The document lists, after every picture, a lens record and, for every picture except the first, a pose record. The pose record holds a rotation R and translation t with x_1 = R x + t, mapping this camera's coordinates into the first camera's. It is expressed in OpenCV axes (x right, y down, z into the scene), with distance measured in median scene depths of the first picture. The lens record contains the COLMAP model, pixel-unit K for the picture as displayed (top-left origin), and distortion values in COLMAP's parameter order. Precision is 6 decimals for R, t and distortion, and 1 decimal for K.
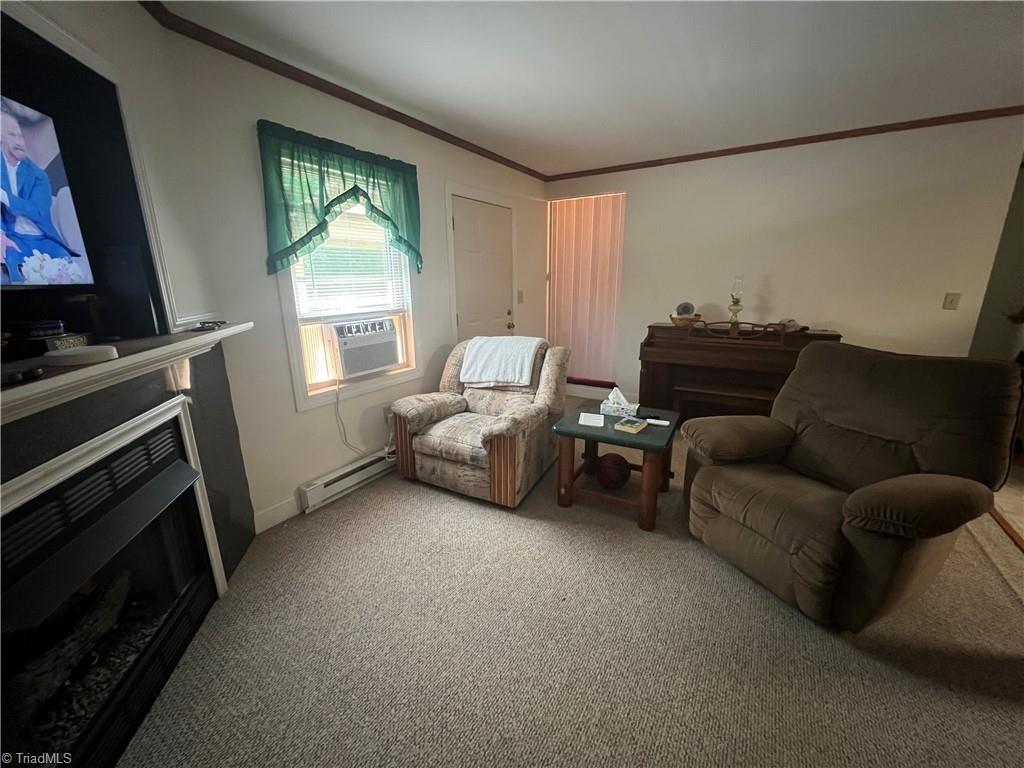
lens RADIAL K [[410.7, 0, 514.9], [0, 410.7, 384.3], [0, 0, 1]] dist [-0.002462, -0.000575]
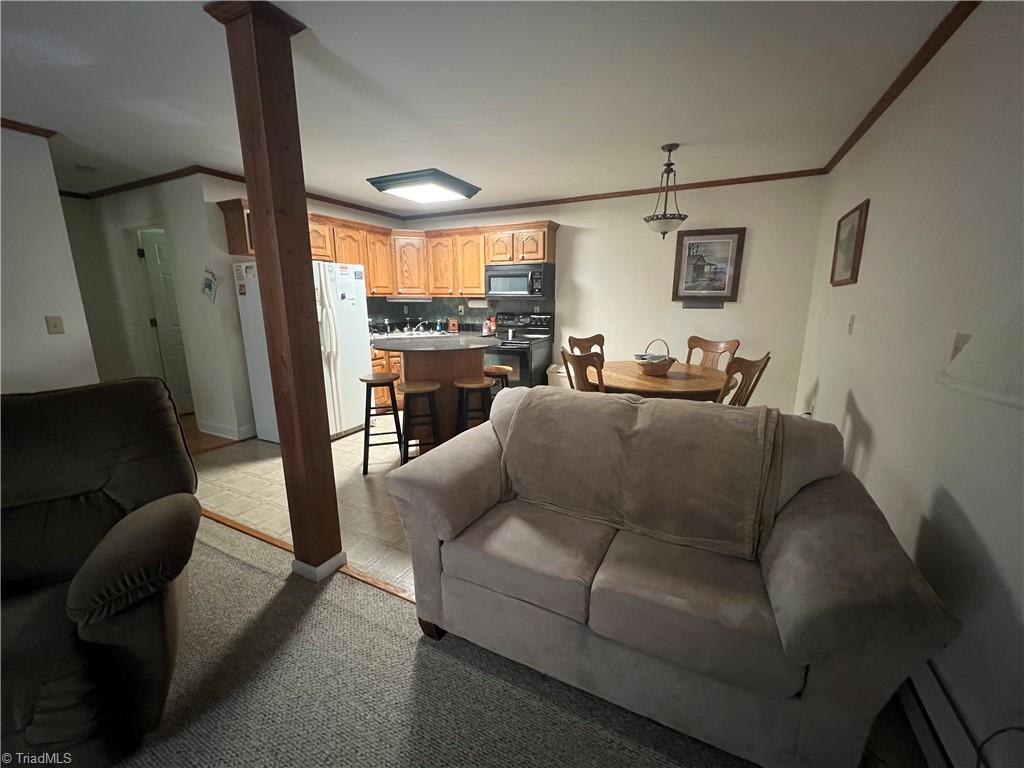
lens RADIAL K [[410.7, 0, 515.9], [0, 410.7, 381.5], [0, 0, 1]] dist [-0.002462, -0.000575]
pose [[-0.091952, -0.196084, 0.976266, 0.101631], [0.253494, 0.943509, 0.213381, -0.037773], [-0.962957, 0.267098, -0.037051, 0.153562]]
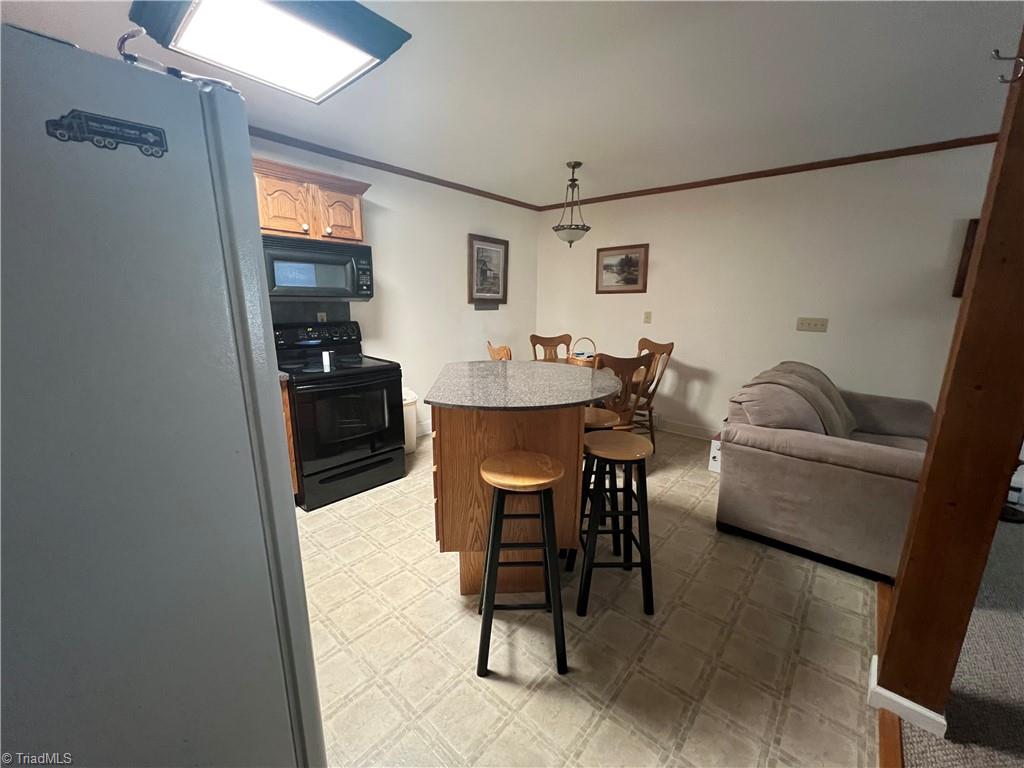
lens RADIAL K [[410.7, 0, 513.8], [0, 410.7, 387.7], [0, 0, 1]] dist [-0.002462, -0.000575]
pose [[-0.987546, -0.038740, 0.152487, 0.430836], [0.033747, 0.894494, 0.445805, -0.099508], [-0.153669, 0.445399, -0.882046, 0.385747]]
